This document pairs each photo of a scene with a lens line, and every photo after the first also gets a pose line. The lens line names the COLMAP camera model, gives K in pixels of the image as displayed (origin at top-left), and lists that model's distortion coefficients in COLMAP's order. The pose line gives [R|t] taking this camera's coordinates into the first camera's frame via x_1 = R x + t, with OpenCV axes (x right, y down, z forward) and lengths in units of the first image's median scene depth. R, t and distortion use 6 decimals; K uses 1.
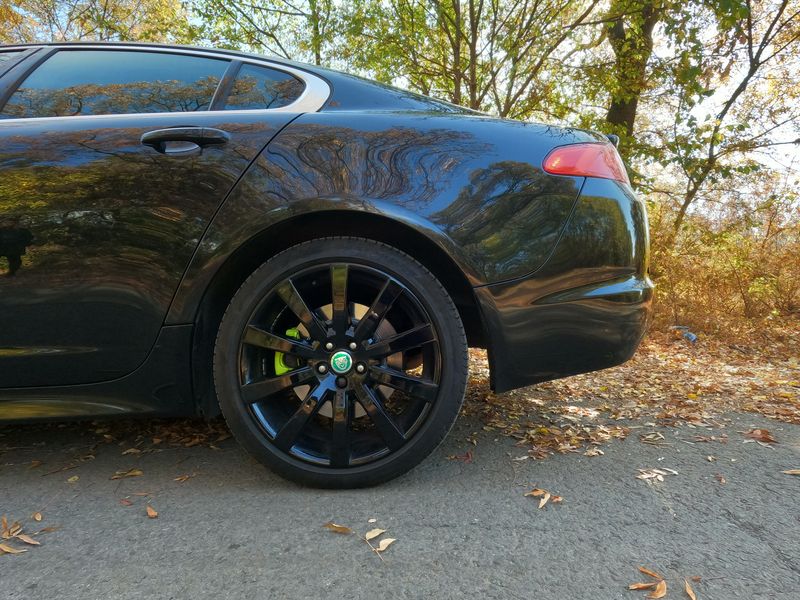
lens RADIAL K [[387.9, 0, 400.0], [0, 387.9, 300.0], [0, 0, 1]] dist [-0.001477, 0.000668]
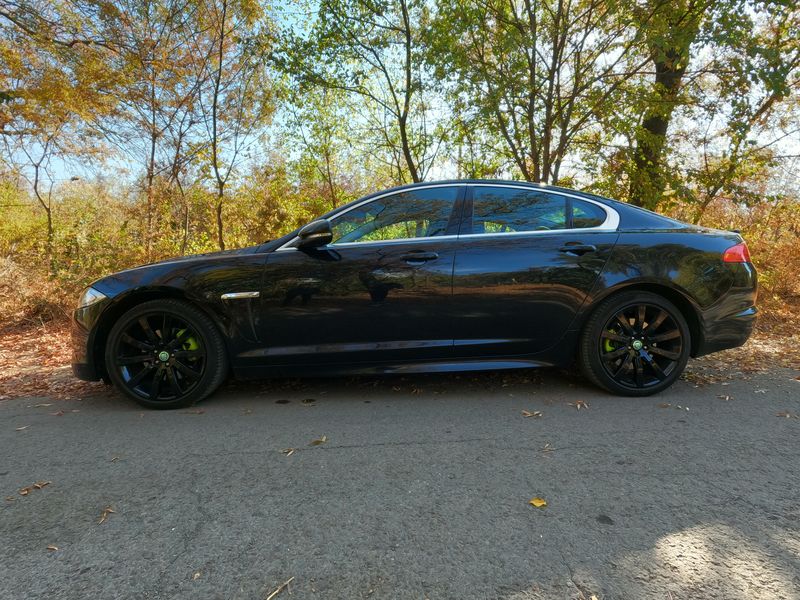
lens RADIAL K [[382.3, 0, 397.8], [0, 382.3, 304.4], [0, 0, 1]] dist [0.004881, 0.000377]
pose [[0.999410, 0.006504, 0.033730, -1.405647], [-0.010061, 0.994276, 0.106368, -0.266357], [-0.032845, -0.106645, 0.993755, -1.037853]]
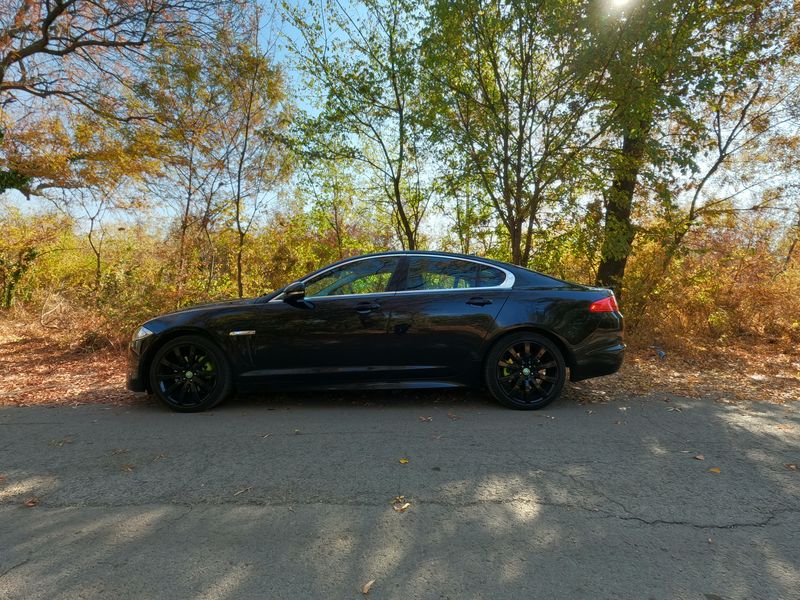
lens RADIAL K [[387.9, 0, 400.0], [0, 387.9, 300.0], [0, 0, 1]] dist [-0.001477, 0.000668]
pose [[0.999783, 0.014941, -0.014493, -0.968907], [-0.014789, 0.999836, 0.010495, -0.380248], [0.014648, -0.010279, 0.999840, -1.865830]]
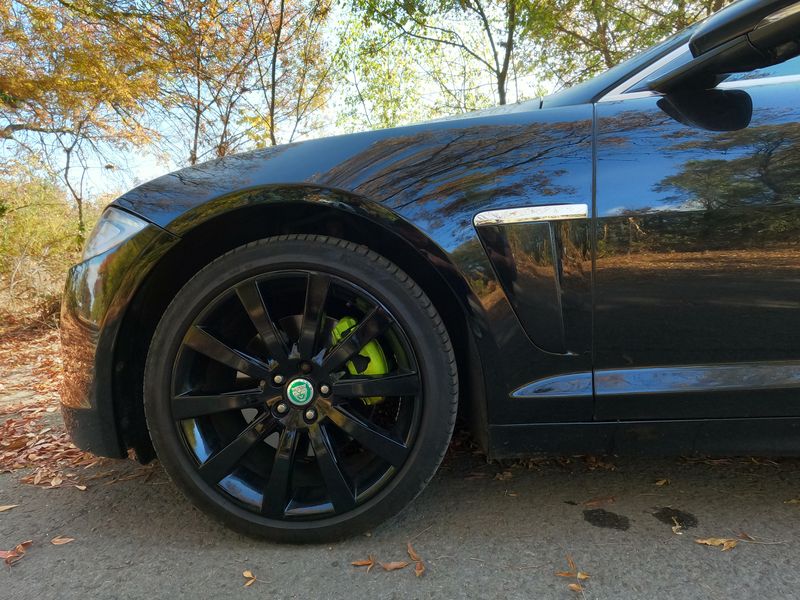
lens RADIAL K [[375.0, 0, 396.9], [0, 375.0, 307.0], [0, 0, 1]] dist [-0.000571, 0.000417]
pose [[0.999856, 0.006882, -0.015505, -2.310091], [-0.005623, 0.996790, 0.079866, -0.004930], [0.016004, -0.079768, 0.996685, 0.199529]]
